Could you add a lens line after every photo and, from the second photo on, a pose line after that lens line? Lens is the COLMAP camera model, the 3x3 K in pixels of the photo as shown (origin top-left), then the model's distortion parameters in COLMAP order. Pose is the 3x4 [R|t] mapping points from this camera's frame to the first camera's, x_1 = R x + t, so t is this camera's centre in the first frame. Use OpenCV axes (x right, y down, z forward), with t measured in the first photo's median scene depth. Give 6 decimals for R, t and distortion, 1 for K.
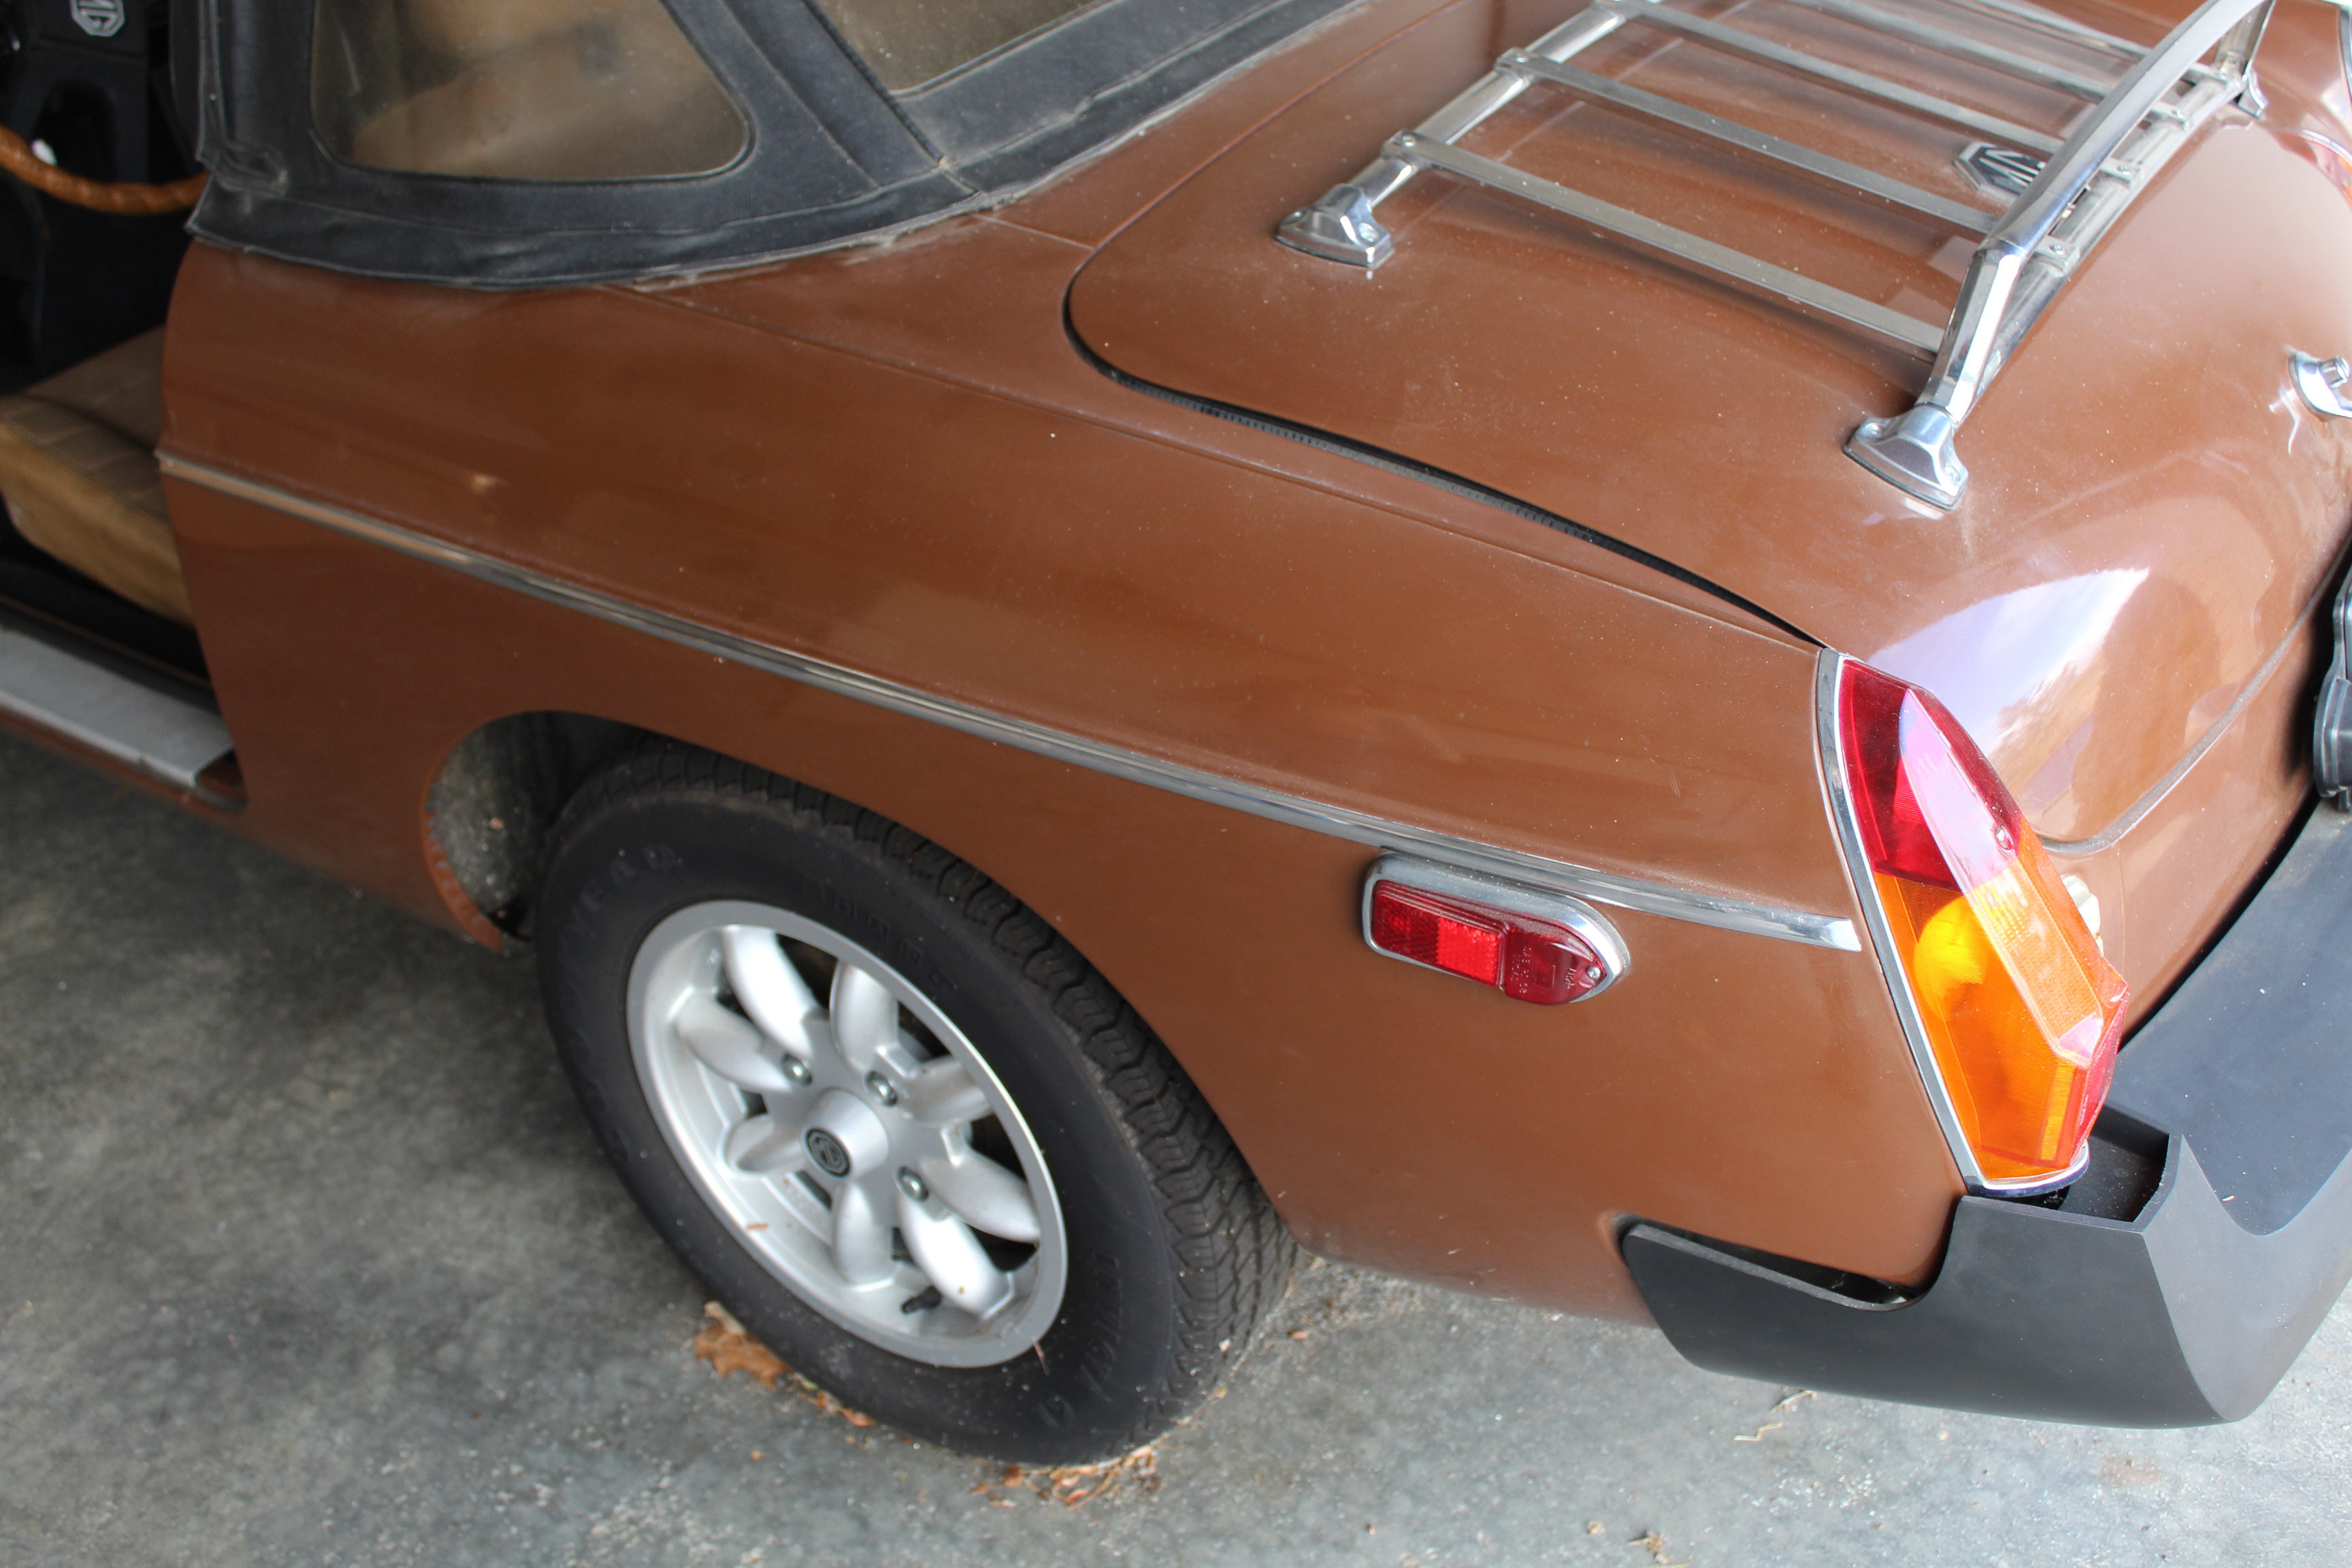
lens RADIAL K [[2389.8, 0, 1175.9], [0, 2389.8, 769.7], [0, 0, 1]] dist [-0.129593, 0.149312]
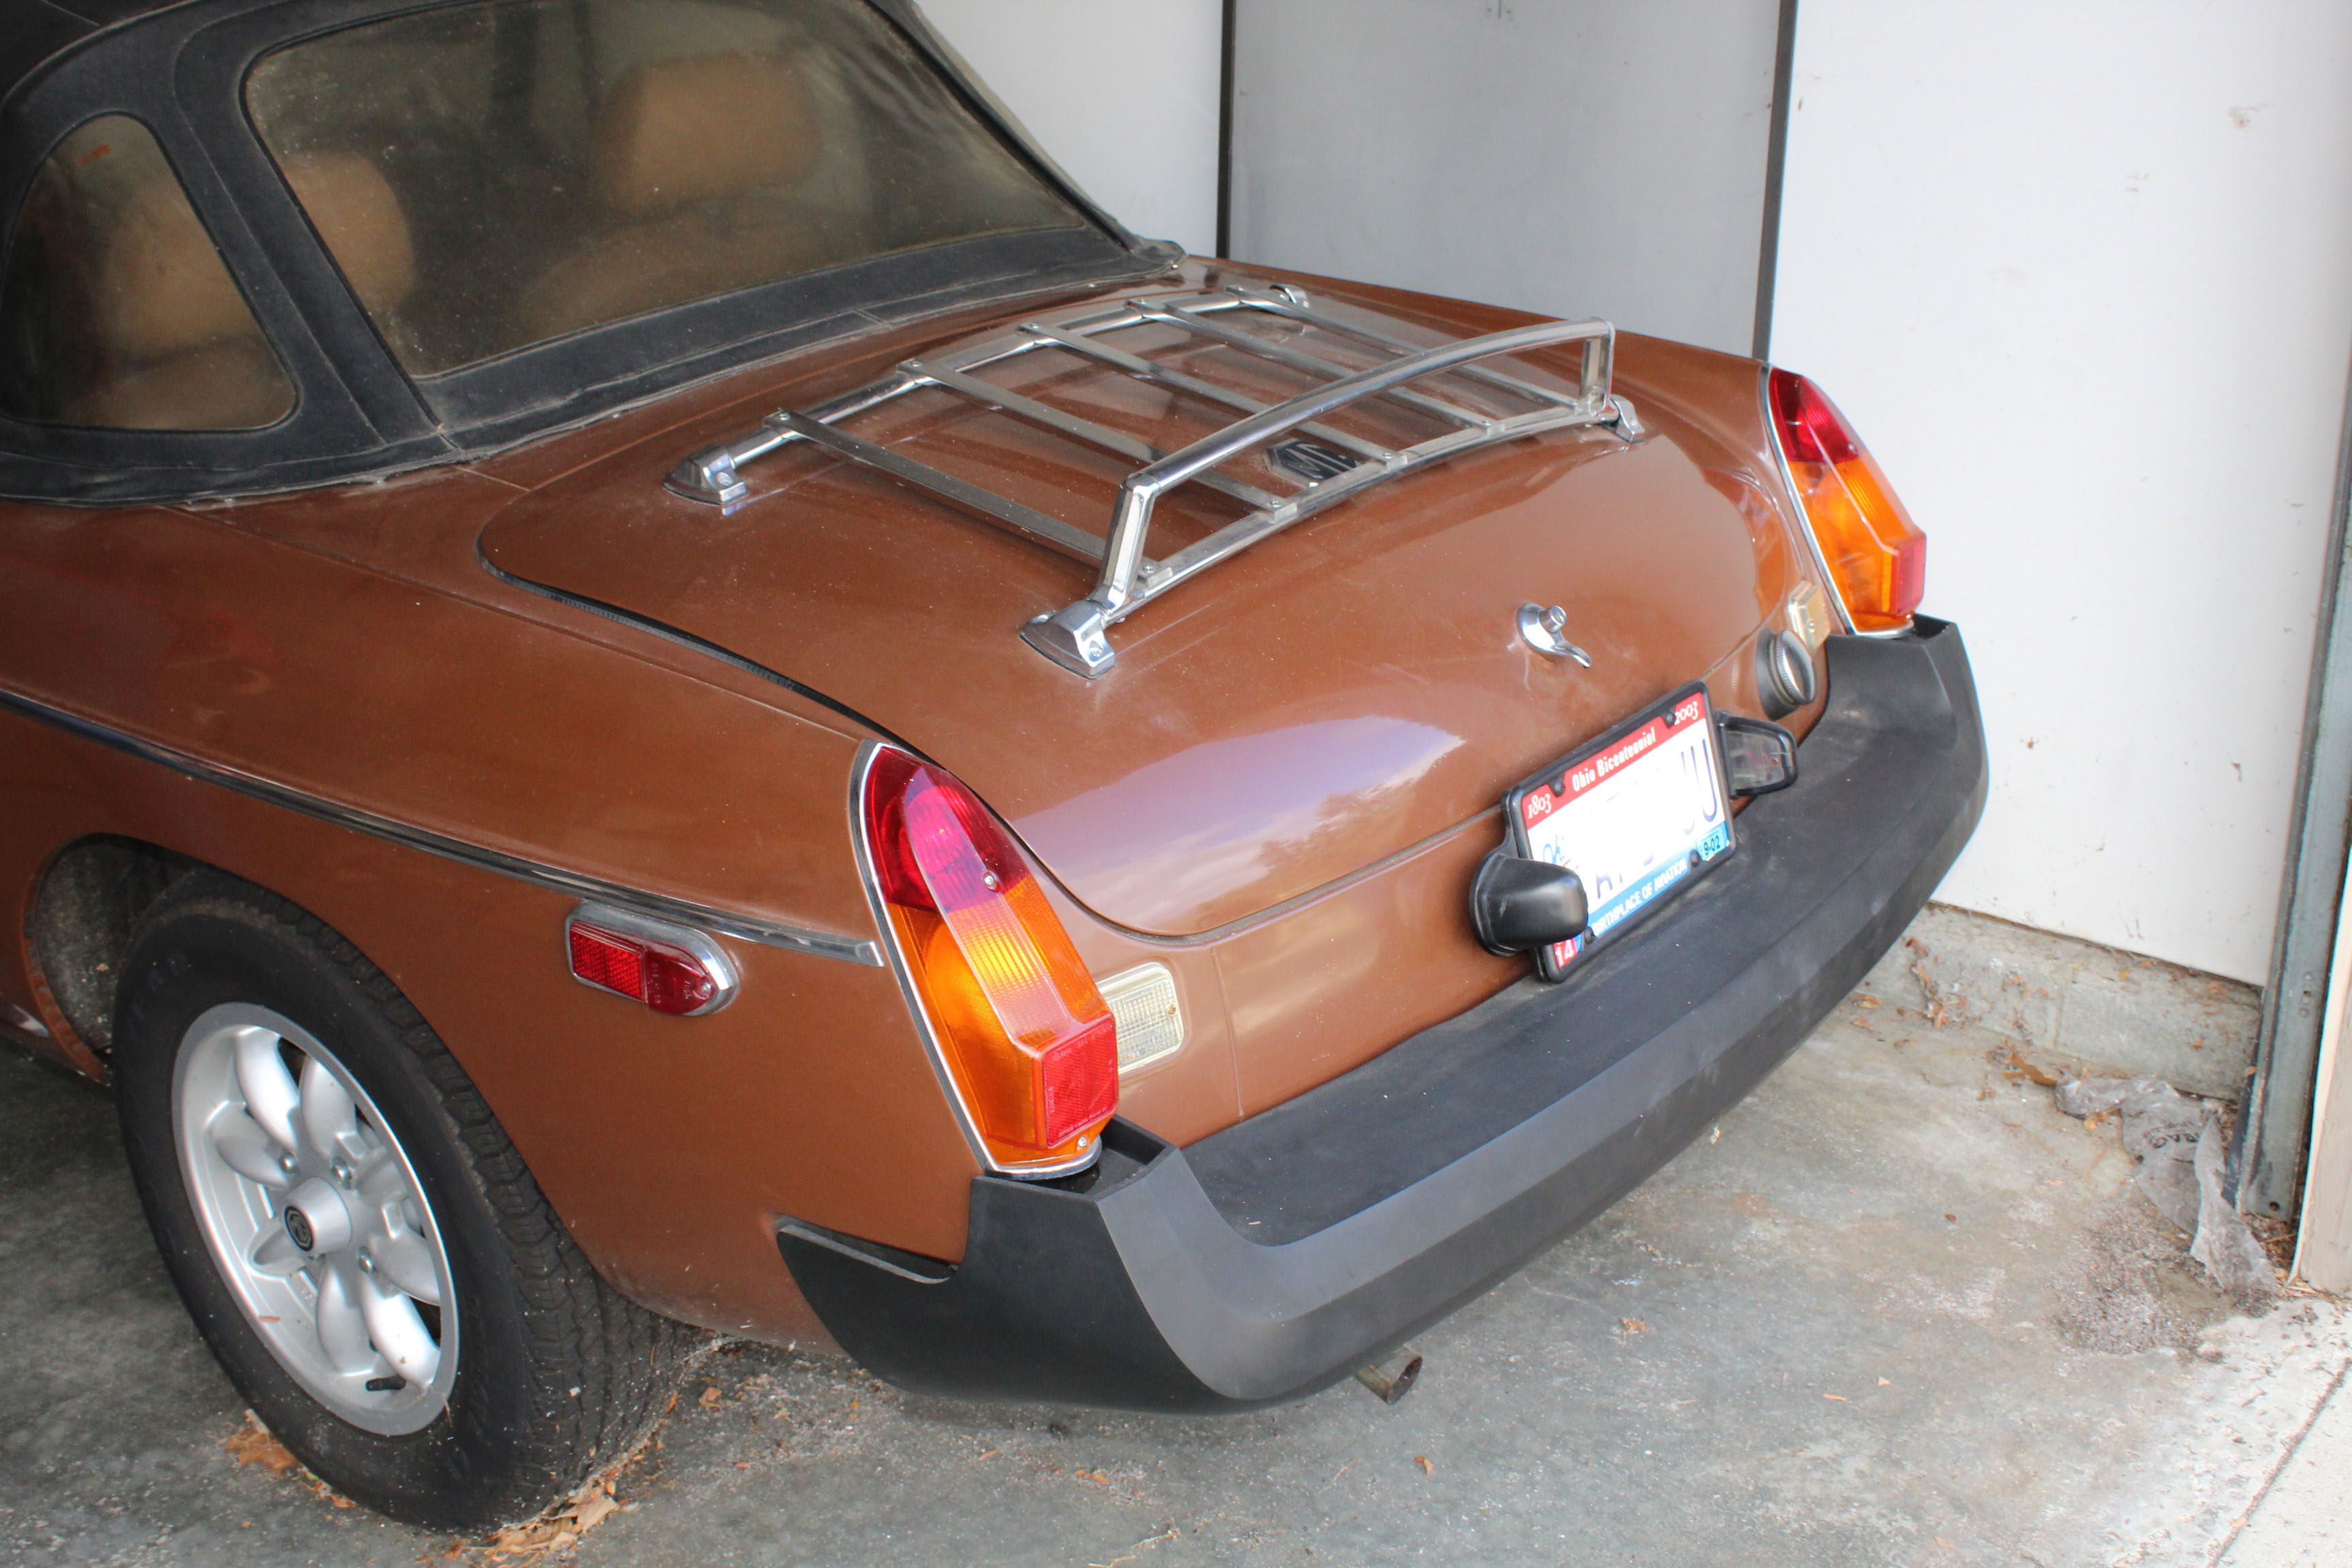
lens RADIAL K [[2617.4, 0, 1167.8], [0, 2617.4, 780.8], [0, 0, 1]] dist [-0.098382, 0.133667]
pose [[0.996013, 0.039747, -0.079864, 0.360466], [-0.054873, 0.978827, -0.197195, 0.162732], [0.070335, 0.200791, 0.977106, -0.269448]]
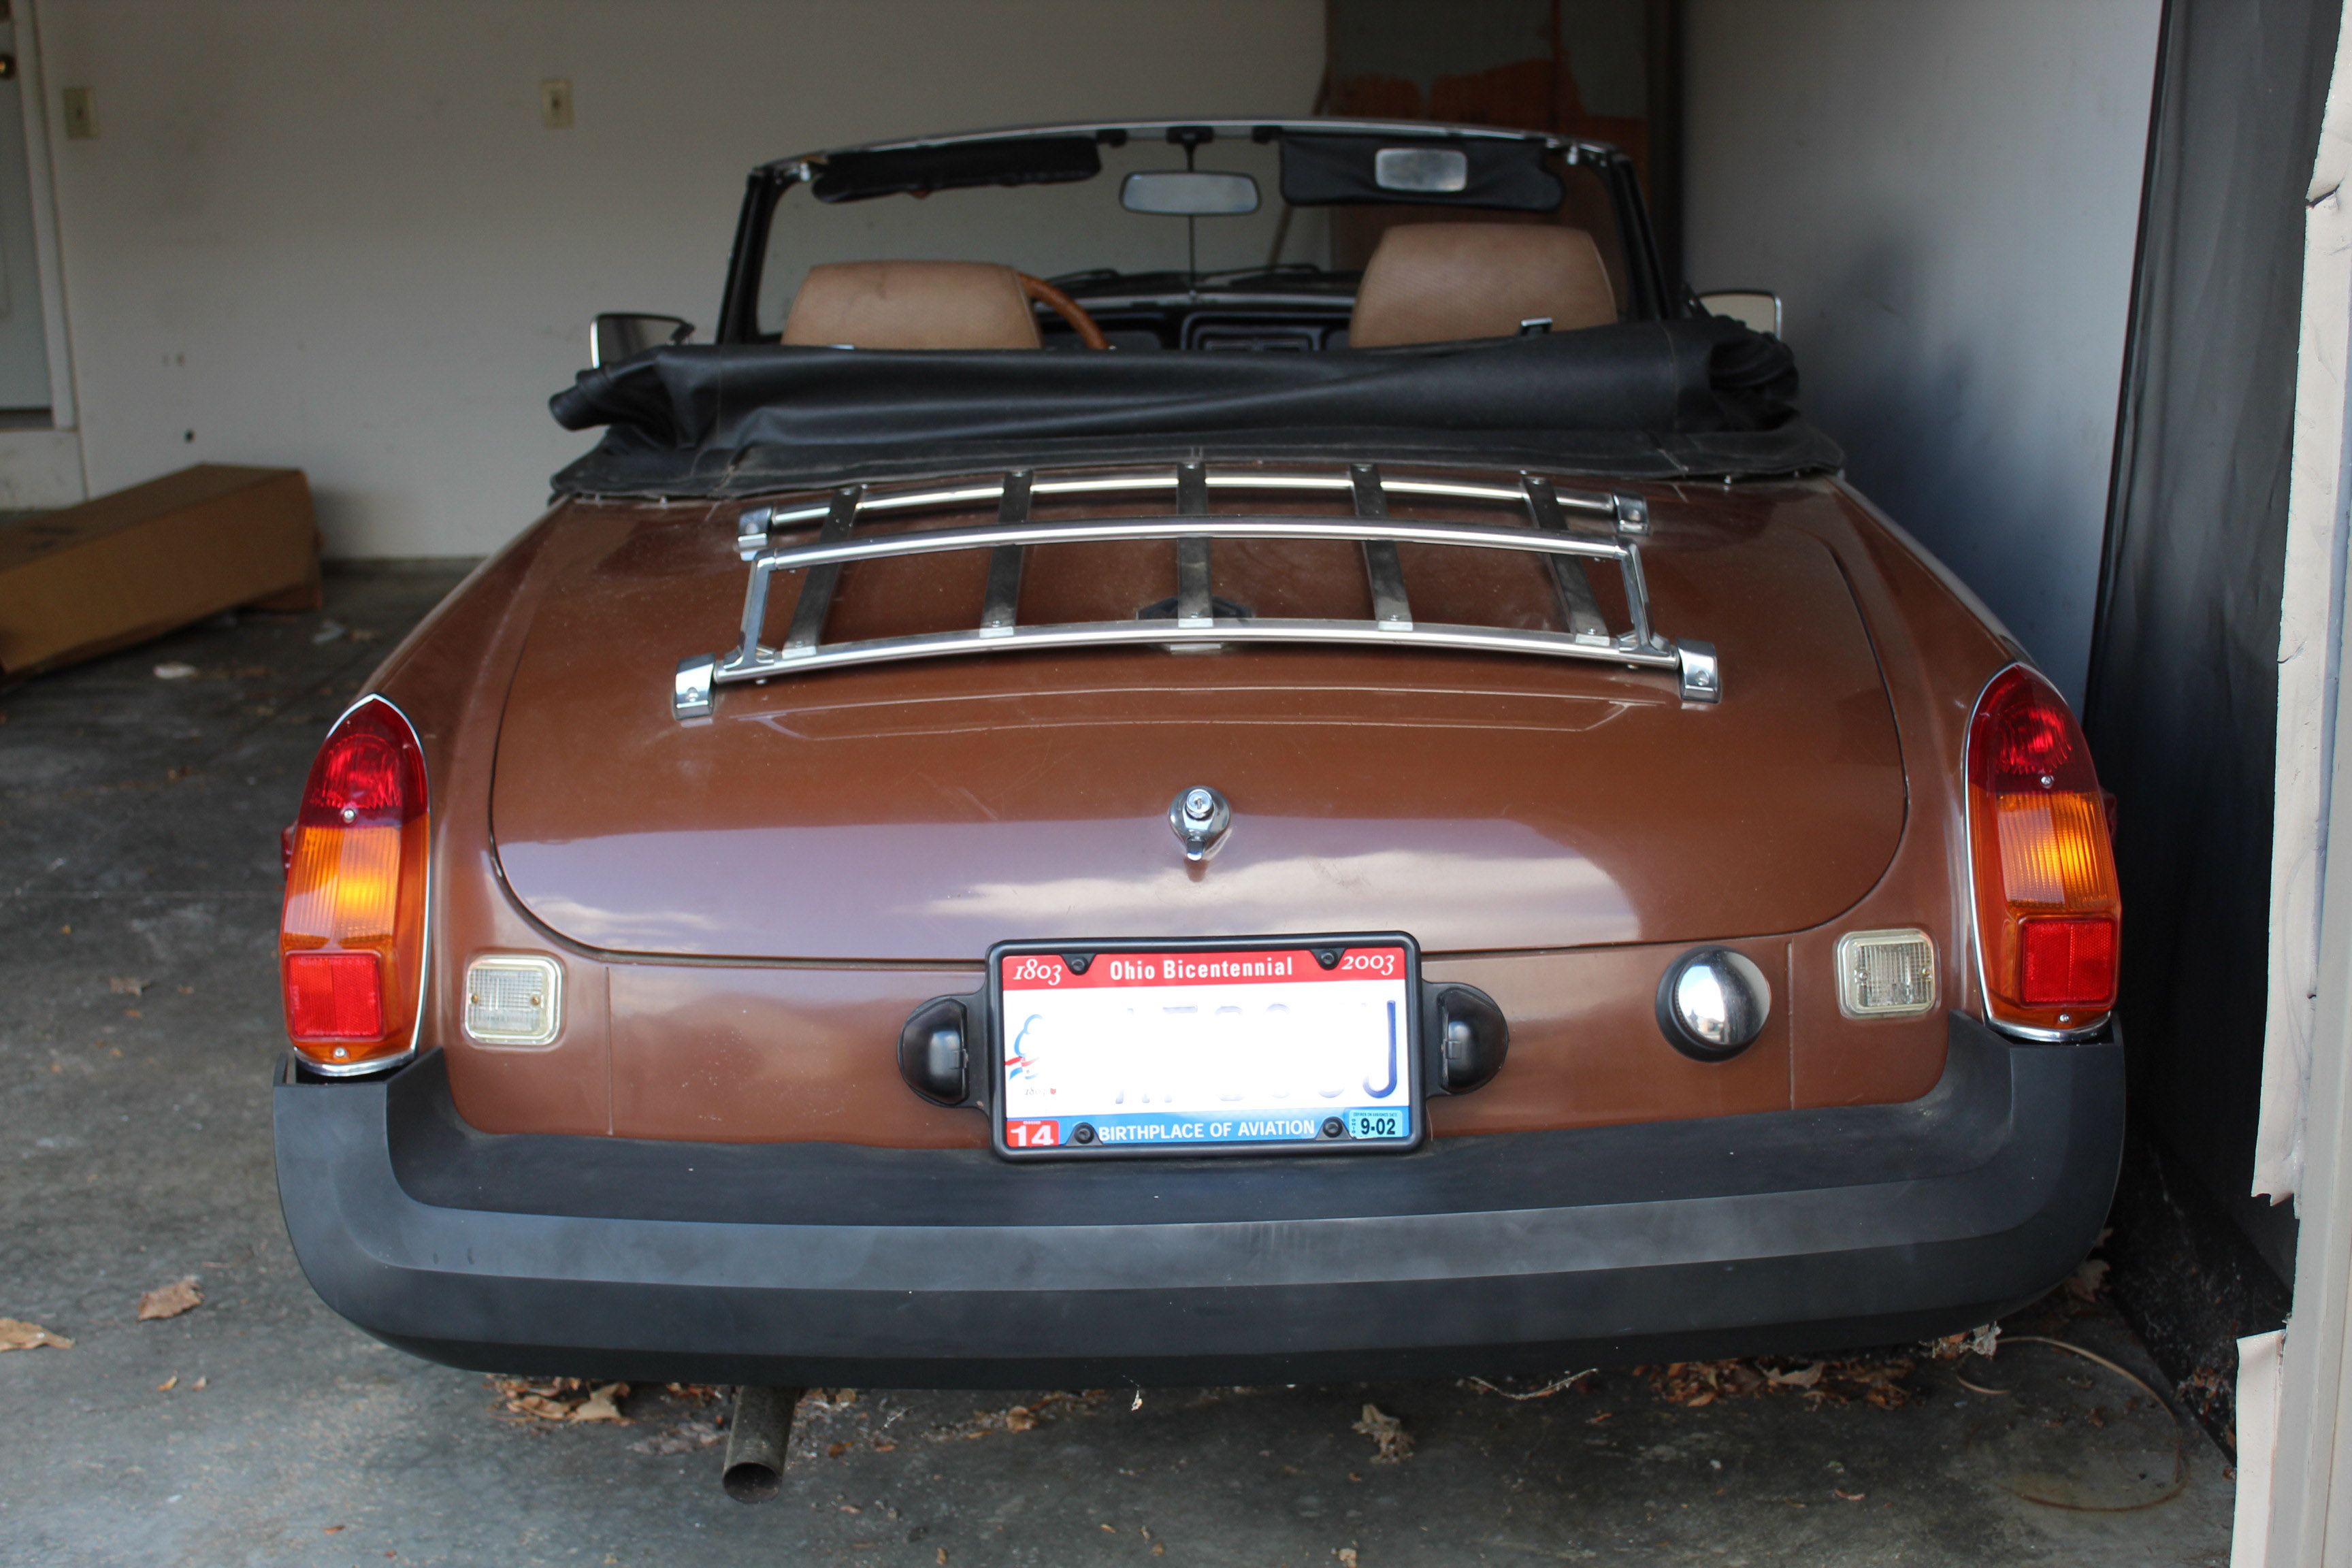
lens RADIAL K [[2956.0, 0, 1180.3], [0, 2956.0, 781.7], [0, 0, 1]] dist [-0.037203, -0.013617]
pose [[0.542885, 0.222228, -0.809871, 1.419889], [-0.461573, 0.884593, -0.066677, -0.073332], [0.701588, 0.410012, 0.582807, 0.155199]]
